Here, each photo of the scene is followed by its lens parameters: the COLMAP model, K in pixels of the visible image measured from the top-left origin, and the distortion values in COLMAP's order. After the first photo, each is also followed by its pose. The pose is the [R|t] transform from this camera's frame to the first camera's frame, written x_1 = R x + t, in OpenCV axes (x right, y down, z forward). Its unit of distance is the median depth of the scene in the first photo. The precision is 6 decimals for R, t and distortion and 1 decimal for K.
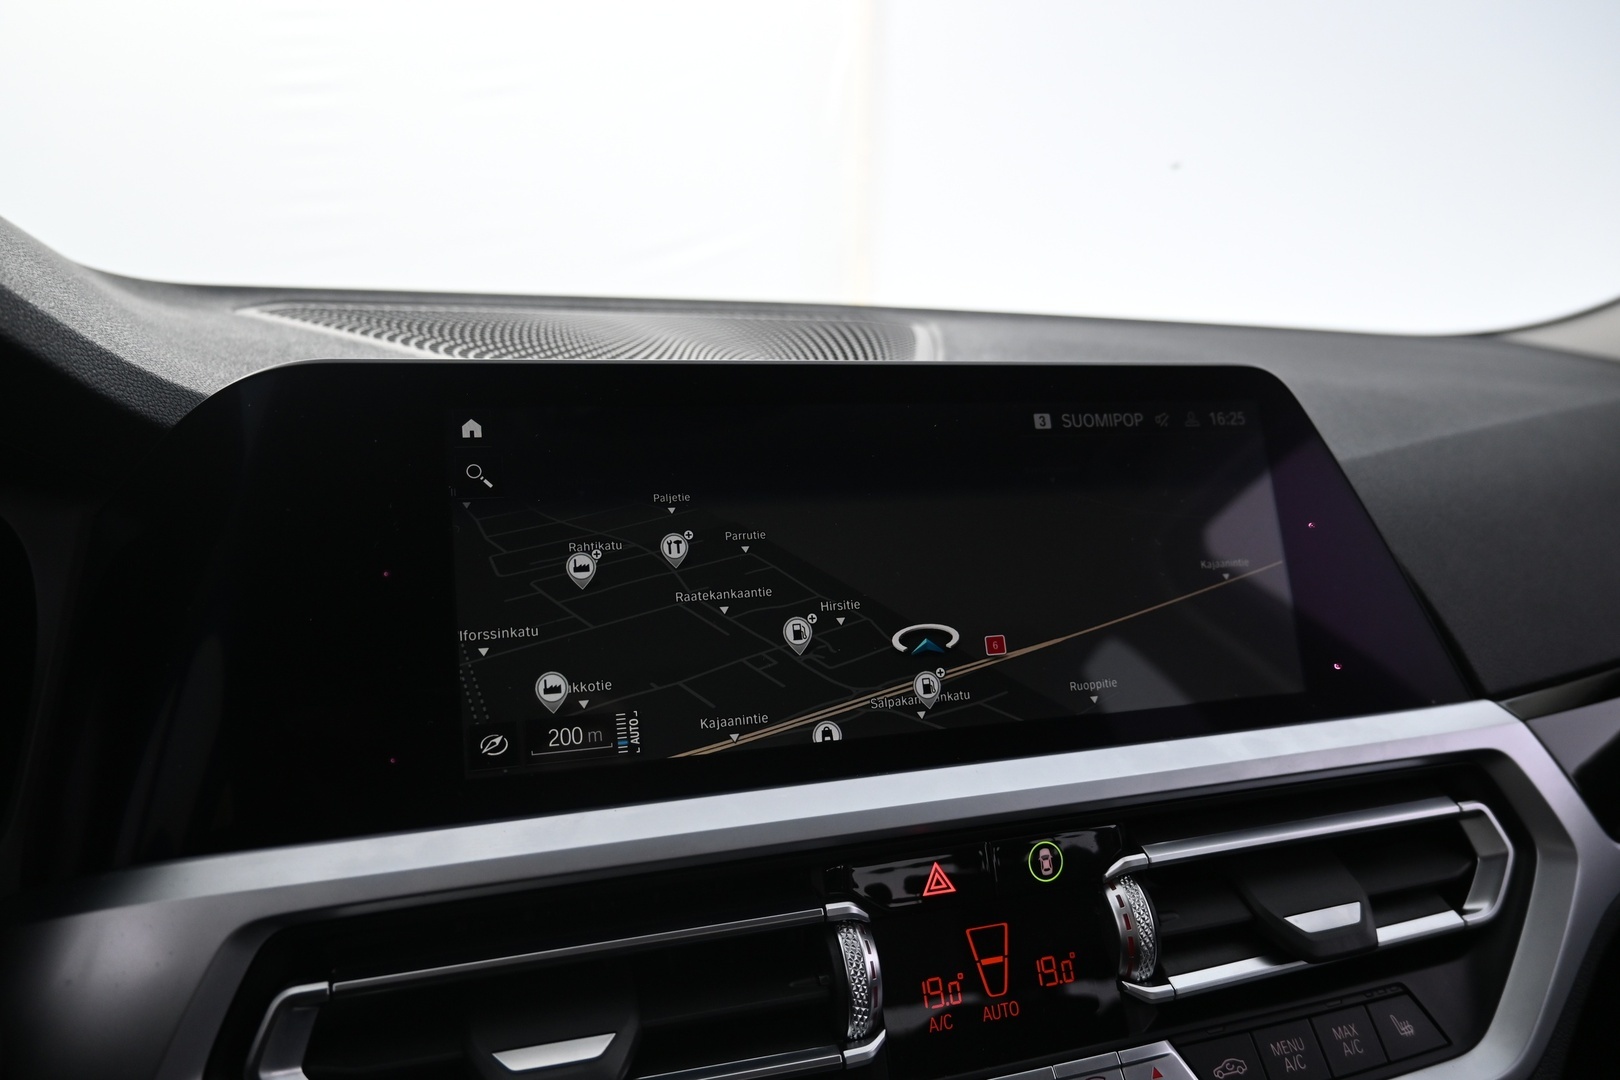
lens RADIAL K [[1119.2, 0, 805.7], [0, 1119.2, 542.3], [0, 0, 1]] dist [0.000941, -0.001509]
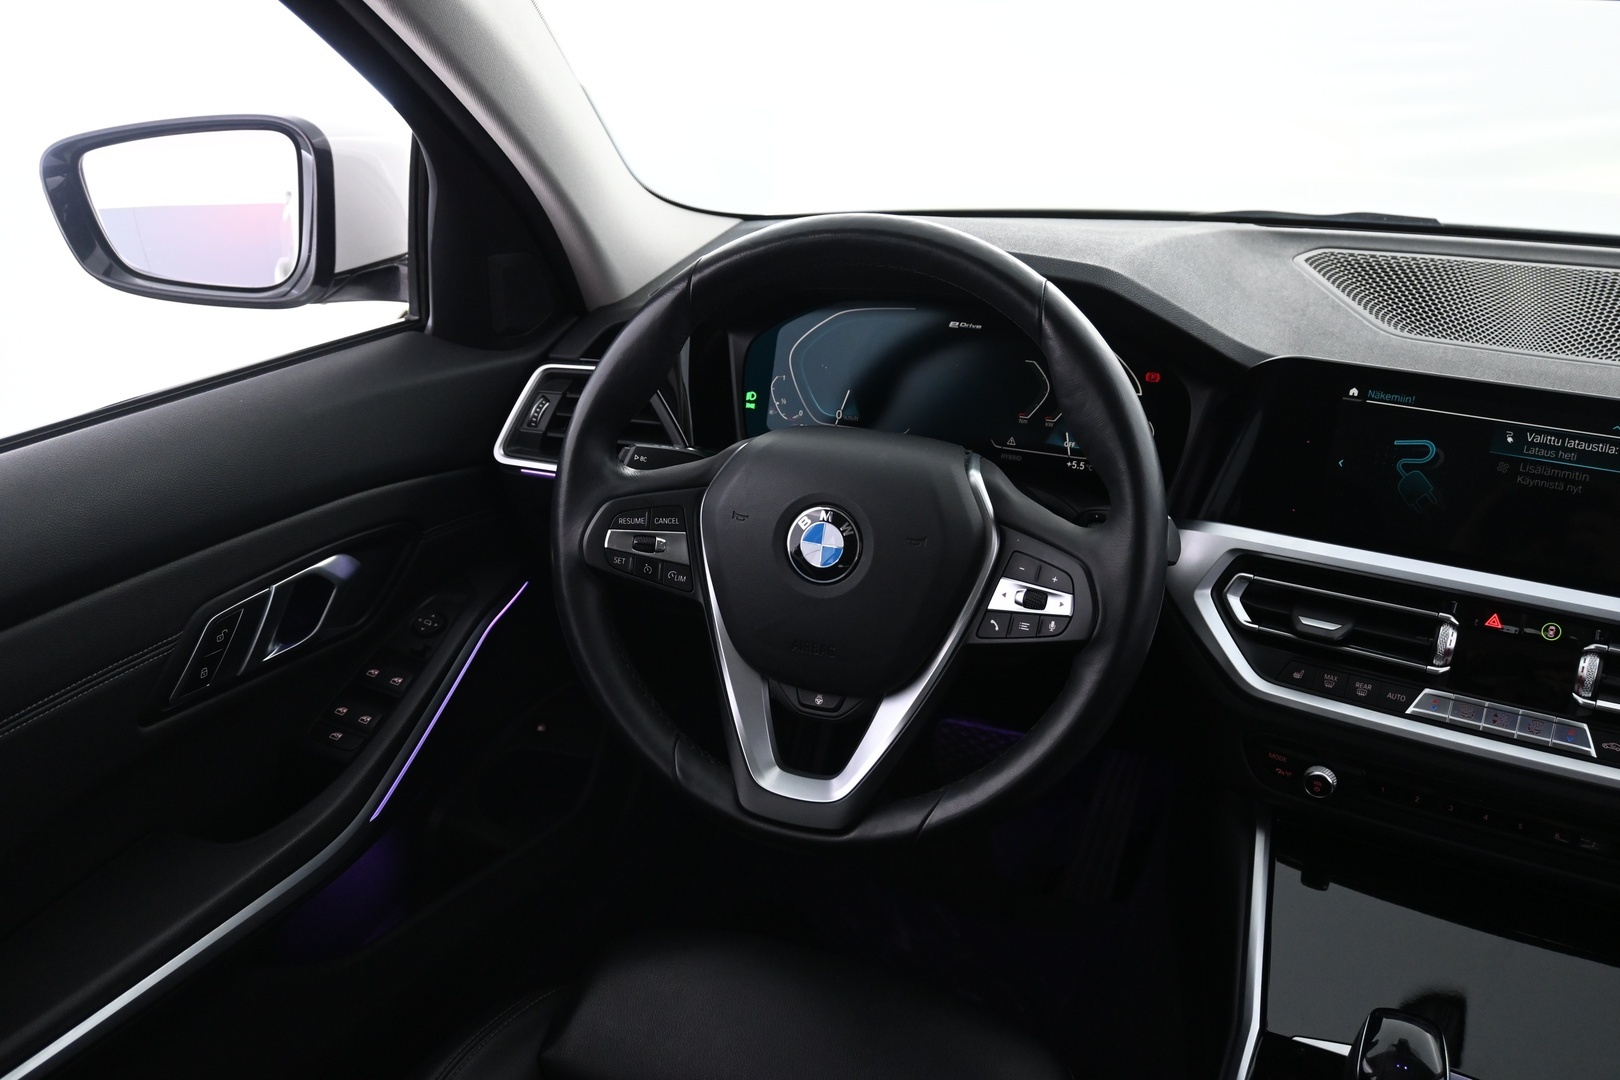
lens RADIAL K [[1394.3, 0, 812.6], [0, 1394.3, 540.0], [0, 0, 1]] dist [0.005765, -0.015038]
pose [[0.679843, 0.290632, -0.673310, 1.031831], [-0.119858, 0.949808, 0.288960, -0.520360], [0.723497, -0.115745, 0.680555, -1.955166]]
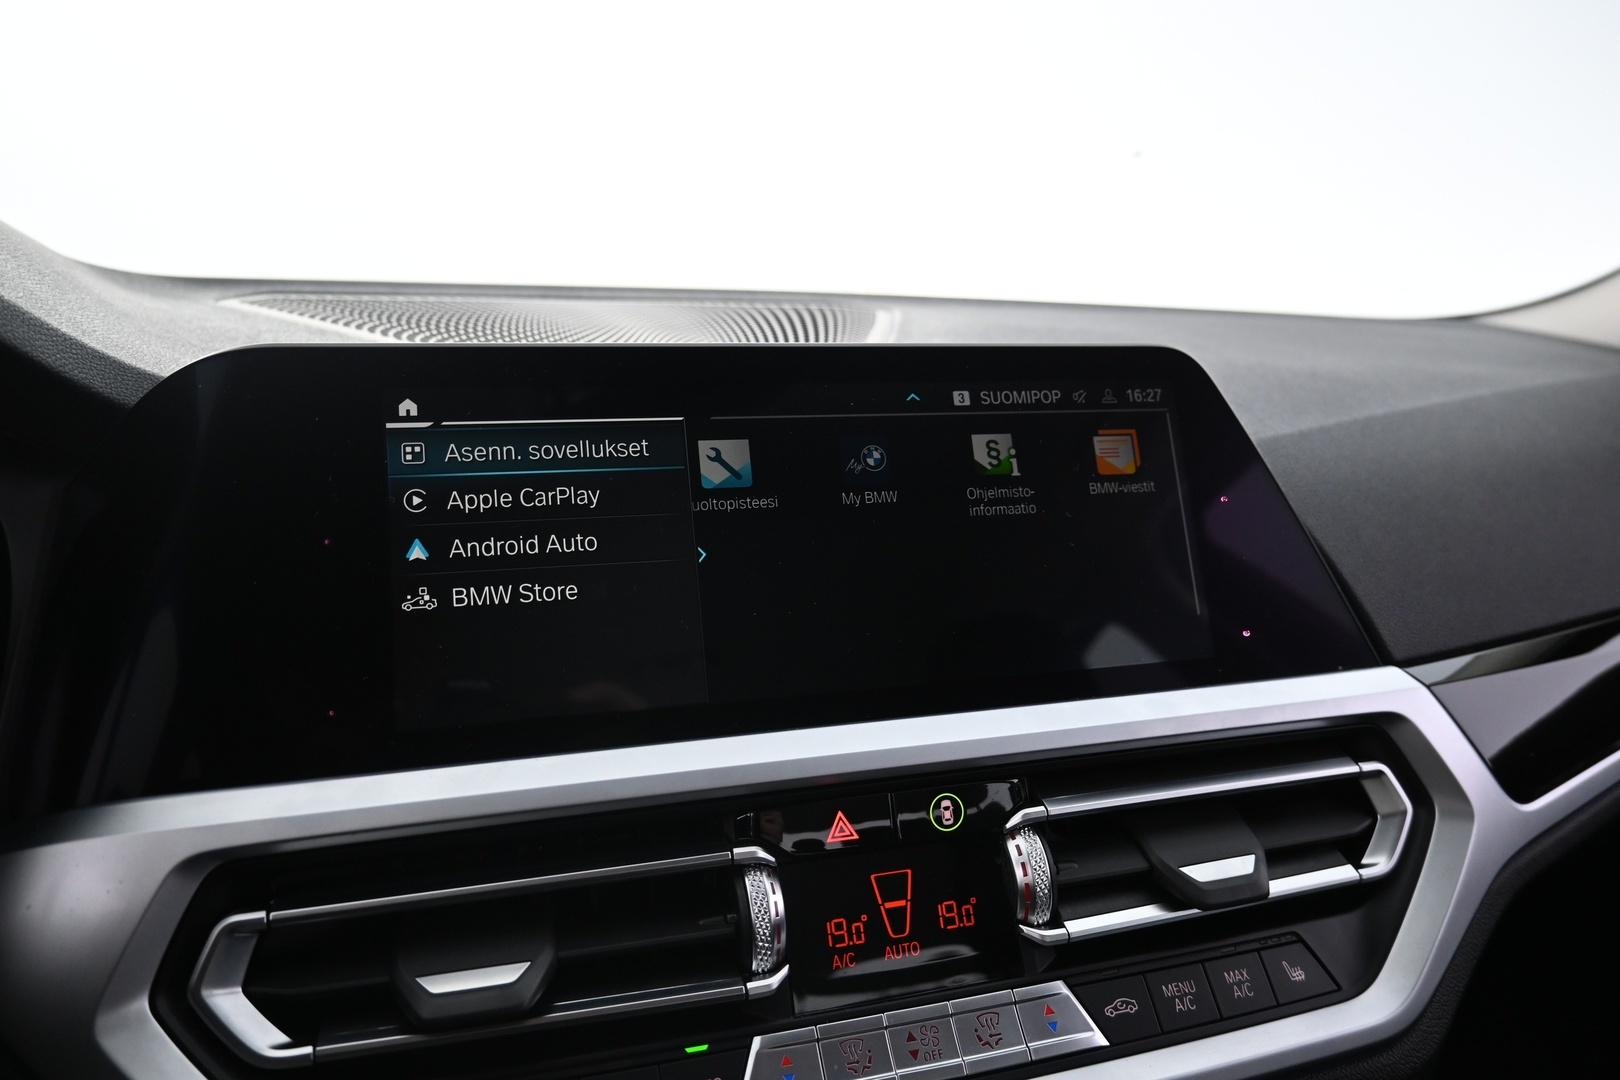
lens RADIAL K [[1119.2, 0, 804.9], [0, 1119.2, 542.3], [0, 0, 1]] dist [0.000941, -0.001509]
pose [[0.999703, -0.001893, -0.024301, 0.104567], [0.002095, 0.999963, 0.008290, 0.019163], [0.024285, -0.008339, 0.999670, -0.065004]]
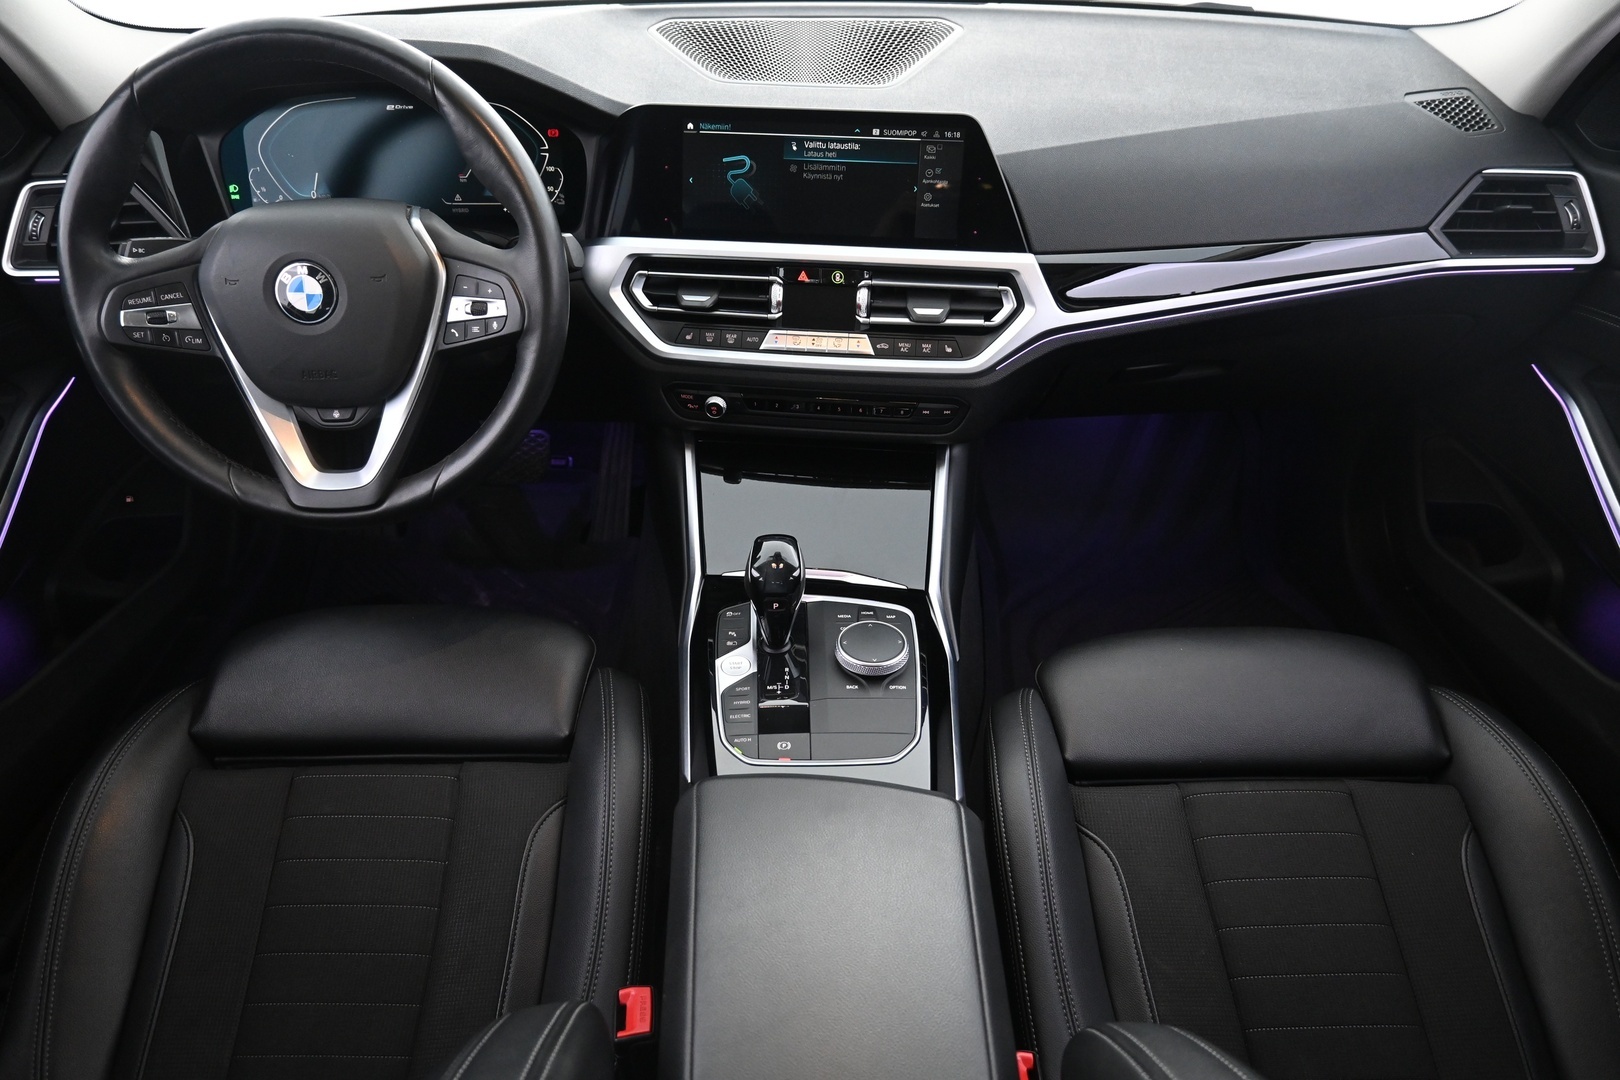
lens RADIAL K [[1119.2, 0, 815.9], [0, 1119.2, 543.5], [0, 0, 1]] dist [0.000941, -0.001509]
pose [[0.907982, 0.241460, -0.342440, 1.499376], [-0.065067, 0.888601, 0.454042, -0.531093], [0.413926, -0.389980, 0.822545, -2.121815]]
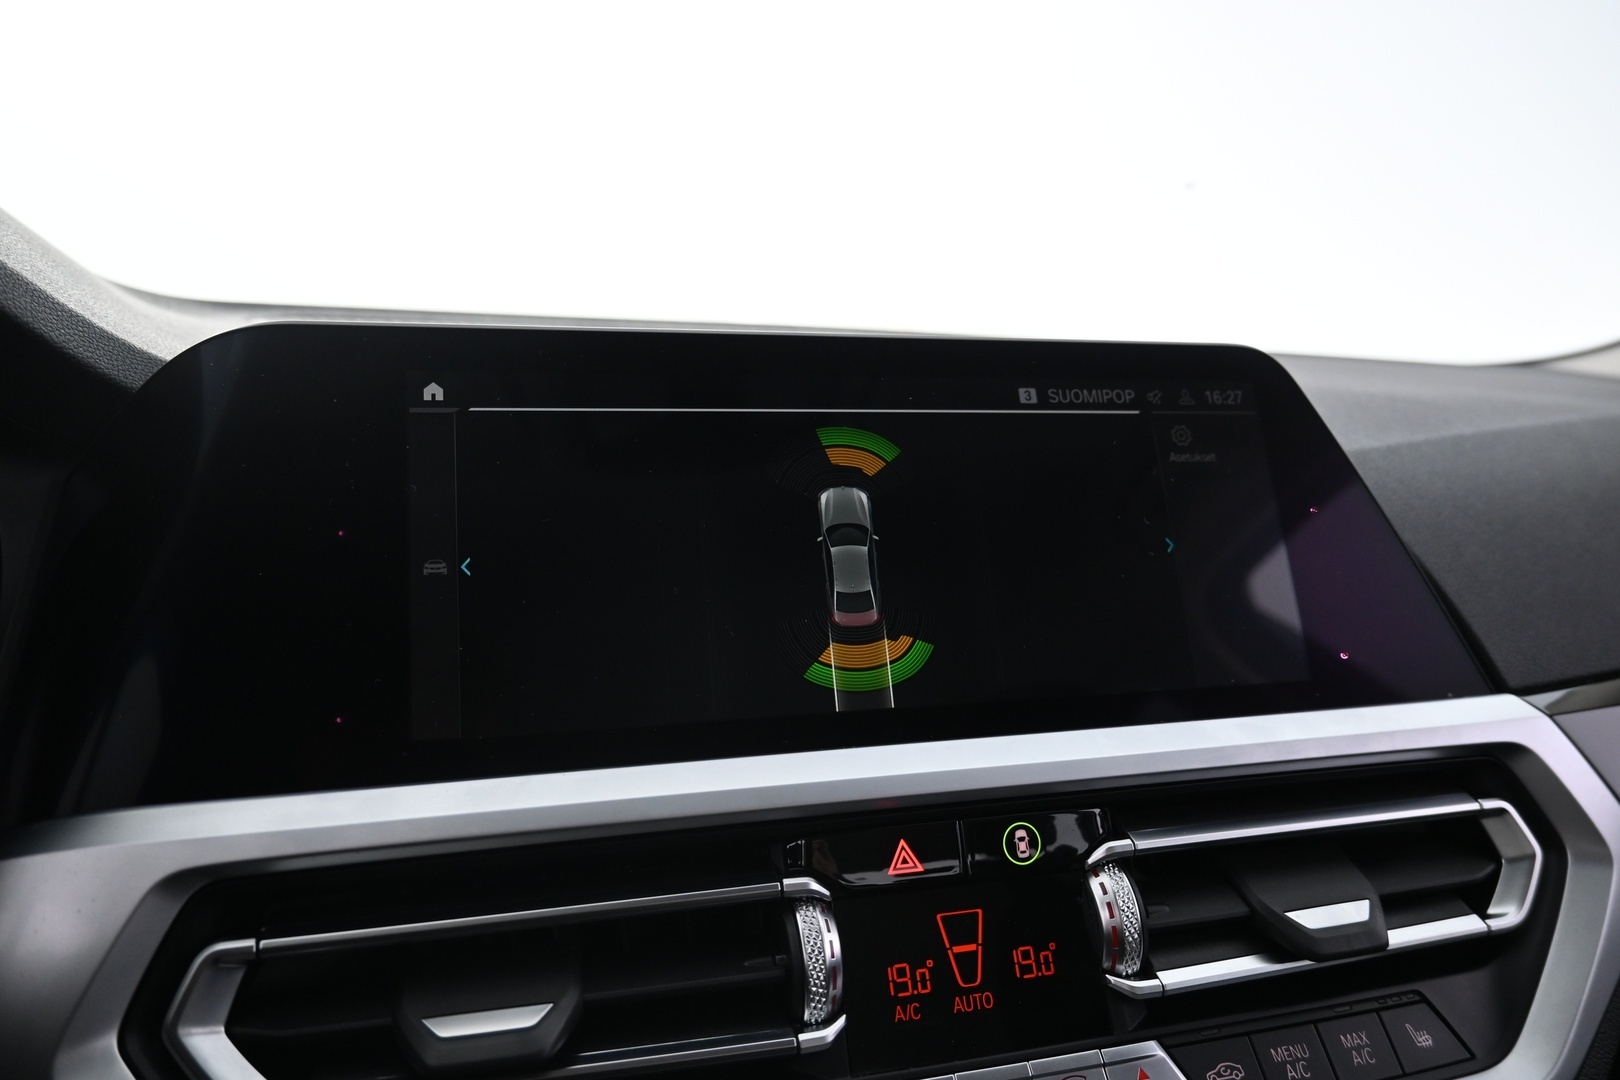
lens RADIAL K [[1119.2, 0, 804.8], [0, 1119.2, 540.7], [0, 0, 1]] dist [0.000941, -0.001509]
pose [[0.998833, -0.000958, -0.048280, 0.076258], [-0.002290, 0.997739, -0.067166, 0.092855], [0.048235, 0.067199, 0.996573, 0.030777]]
